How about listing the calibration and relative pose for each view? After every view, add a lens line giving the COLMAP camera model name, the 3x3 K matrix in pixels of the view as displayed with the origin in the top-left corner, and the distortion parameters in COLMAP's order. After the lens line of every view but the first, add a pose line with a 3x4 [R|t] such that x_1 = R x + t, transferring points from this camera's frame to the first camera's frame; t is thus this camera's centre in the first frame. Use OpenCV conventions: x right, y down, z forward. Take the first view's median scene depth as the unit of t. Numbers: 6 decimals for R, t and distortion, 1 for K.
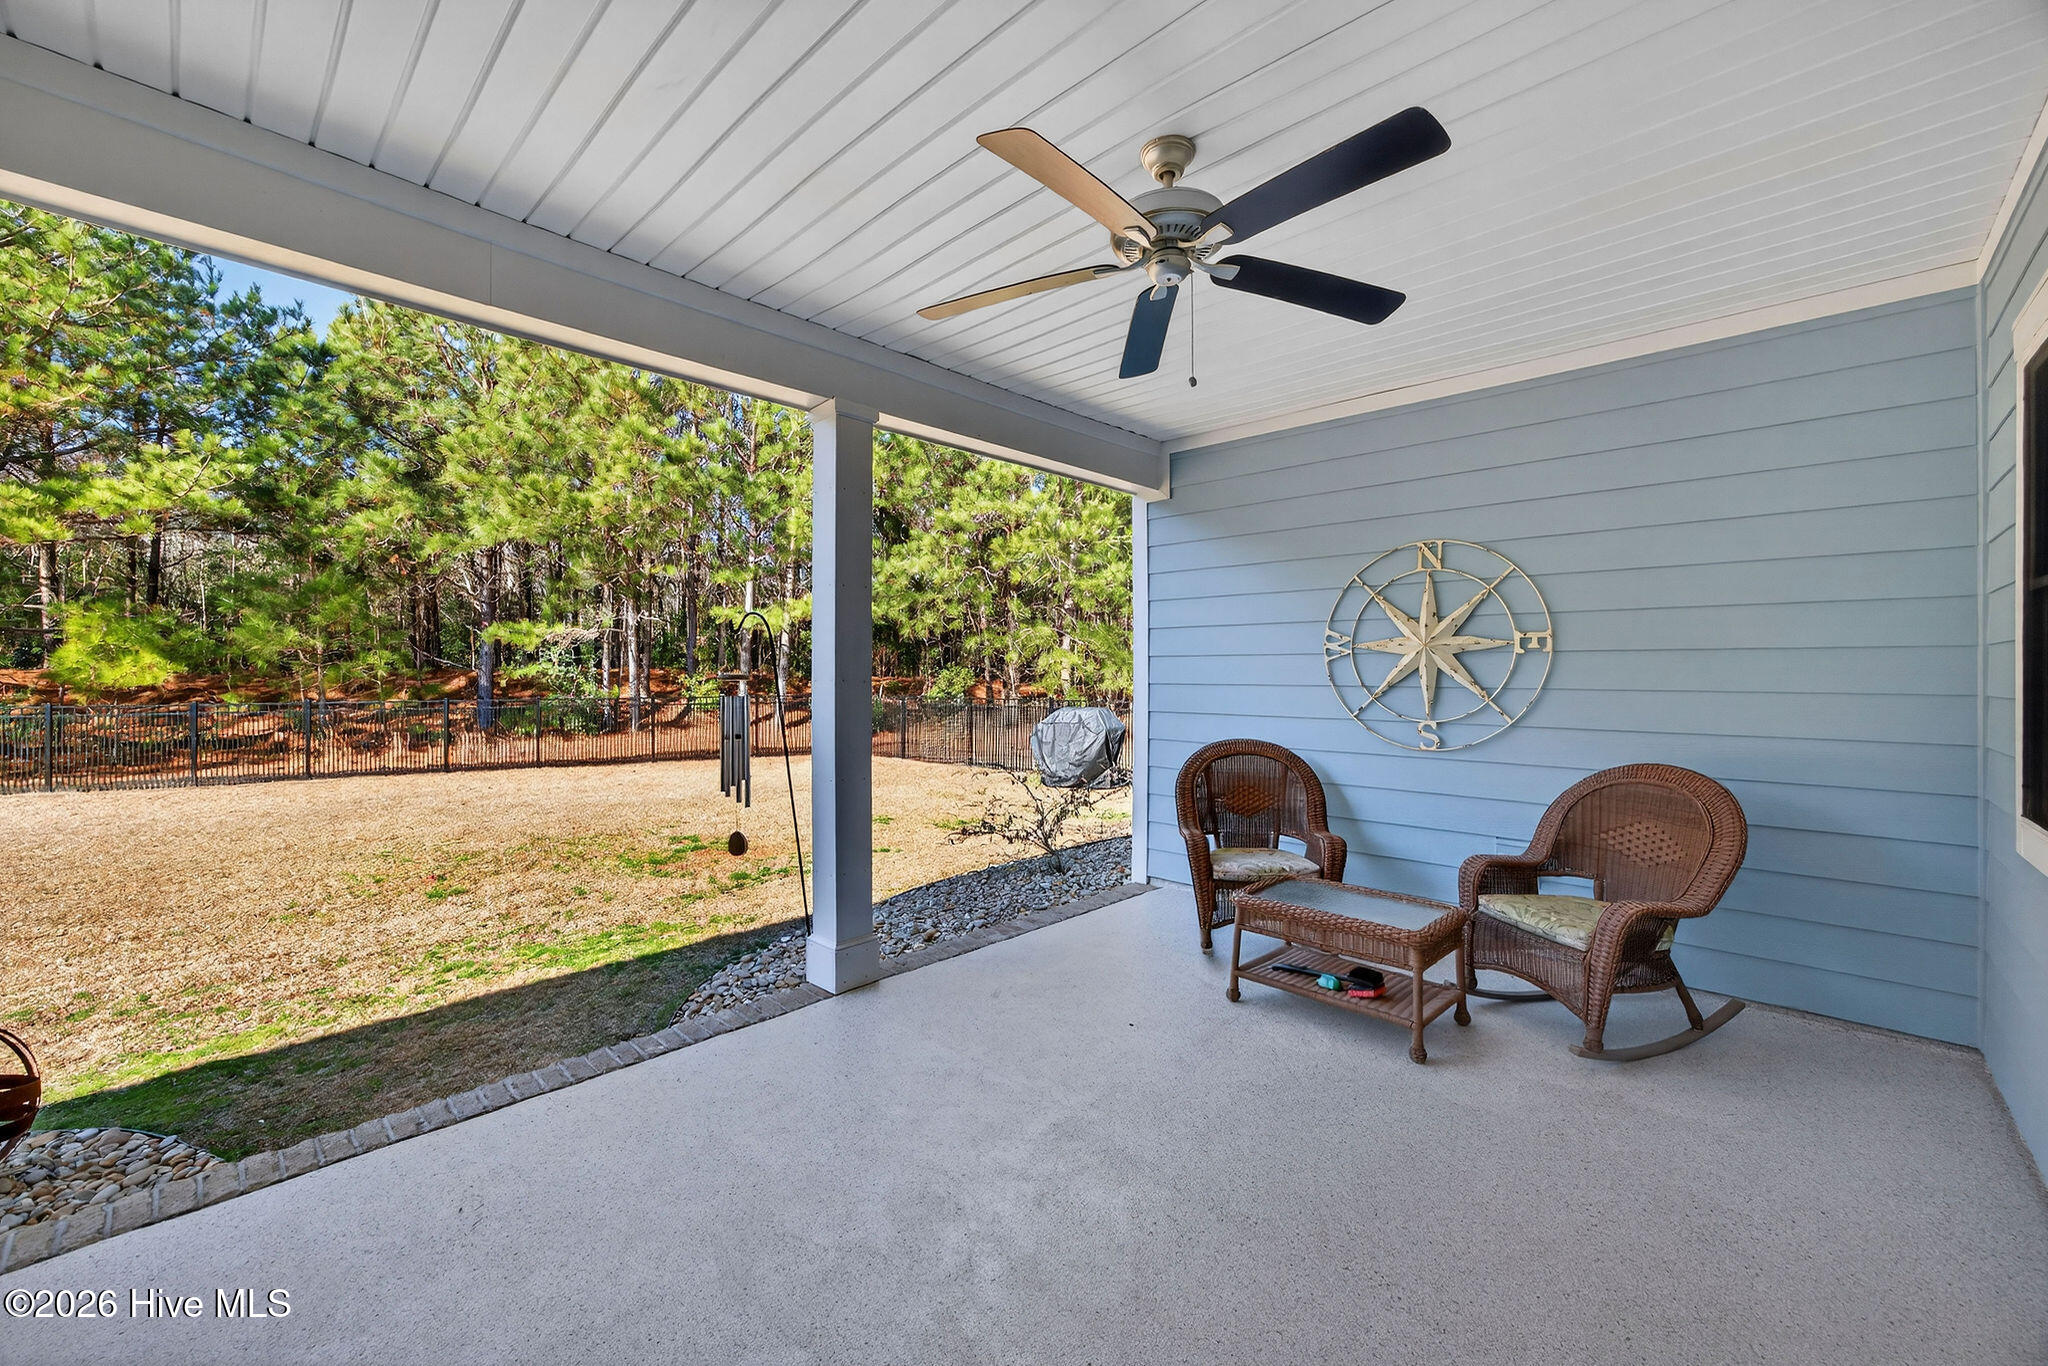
lens RADIAL K [[821.1, 0, 1036.2], [0, 821.1, 672.6], [0, 0, 1]] dist [-0.001468, 0.000154]
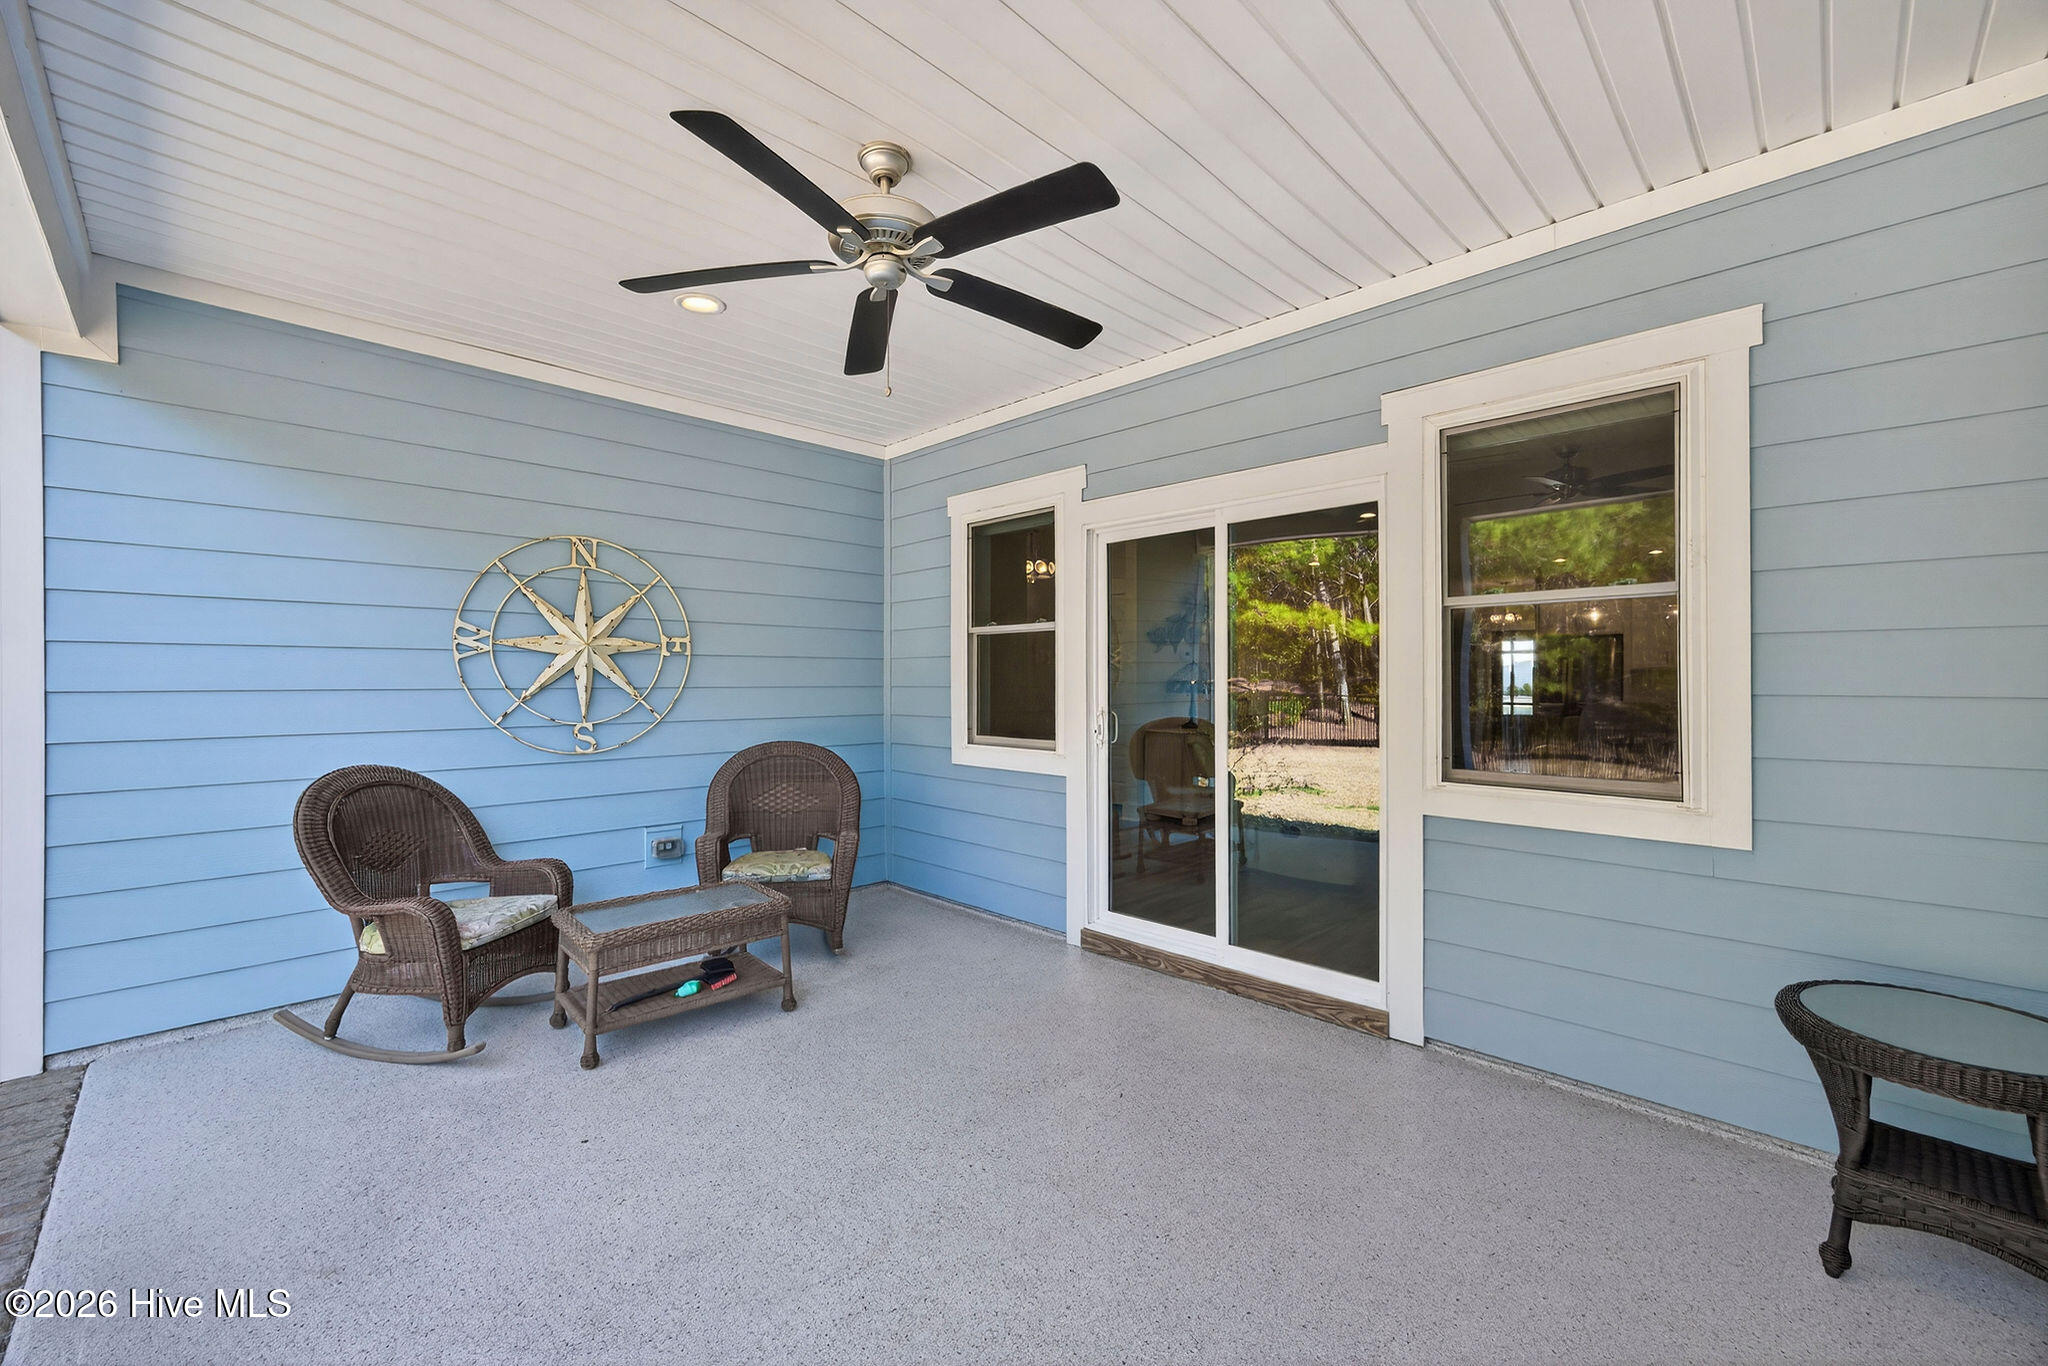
lens RADIAL K [[821.1, 0, 1040.6], [0, 821.1, 685.5], [0, 0, 1]] dist [-0.001468, 0.000154]
pose [[0.023873, -0.011003, 0.999654, -0.484717], [0.000182, 0.999939, 0.011002, 0.003801], [-0.999715, -0.000080, 0.023874, 0.445070]]
